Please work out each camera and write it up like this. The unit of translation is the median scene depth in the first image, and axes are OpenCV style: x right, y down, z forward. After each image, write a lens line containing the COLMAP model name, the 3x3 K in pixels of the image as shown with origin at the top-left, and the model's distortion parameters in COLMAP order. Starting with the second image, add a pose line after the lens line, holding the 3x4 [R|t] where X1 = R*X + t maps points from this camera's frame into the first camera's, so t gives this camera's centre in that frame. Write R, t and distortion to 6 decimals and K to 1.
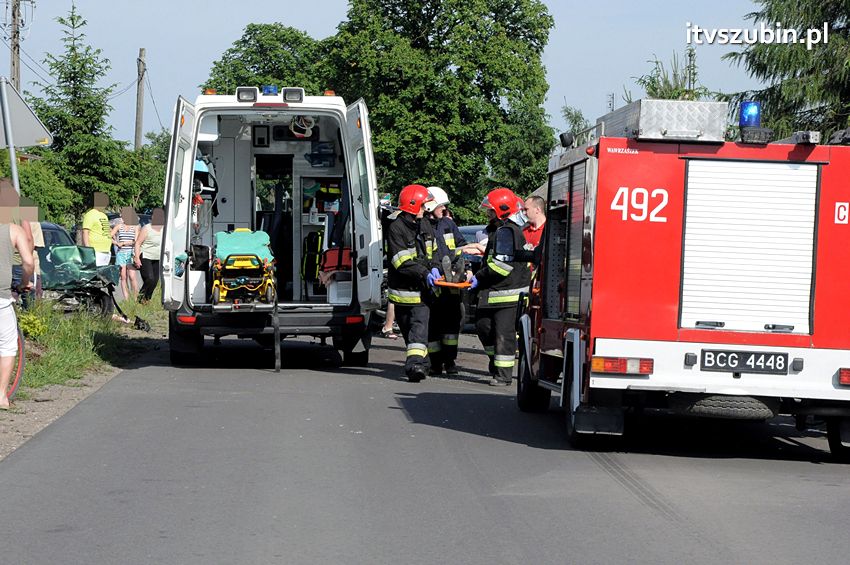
lens RADIAL K [[2754.5, 0, 425.0], [0, 2754.5, 282.5], [0, 0, 1]] dist [1.148613, 0.291786]
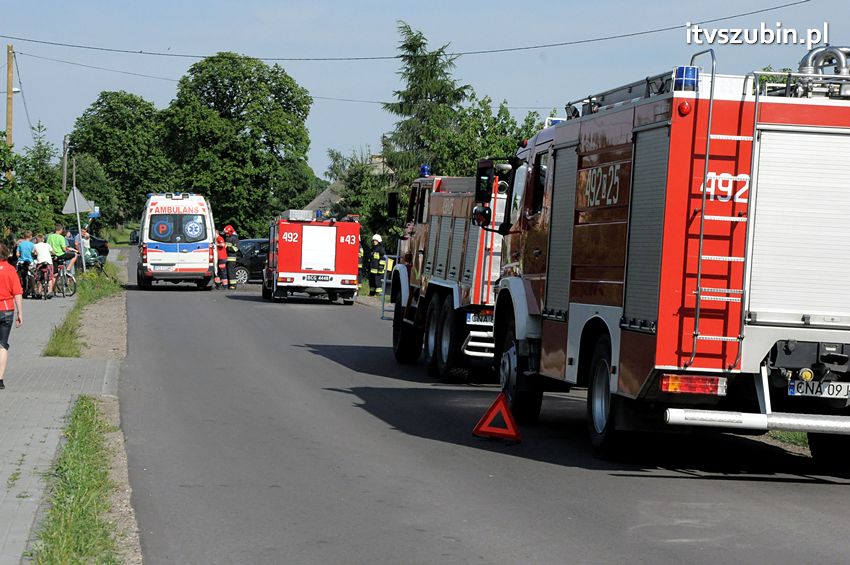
lens RADIAL K [[2754.5, 0, 425.0], [0, 2754.5, 282.5], [0, 0, 1]] dist [1.148613, 0.291786]
pose [[0.997458, -0.007847, 0.070819, -0.001434], [0.007820, 0.999969, 0.000653, 0.006432], [-0.070822, -0.000098, 0.997489, -0.544851]]
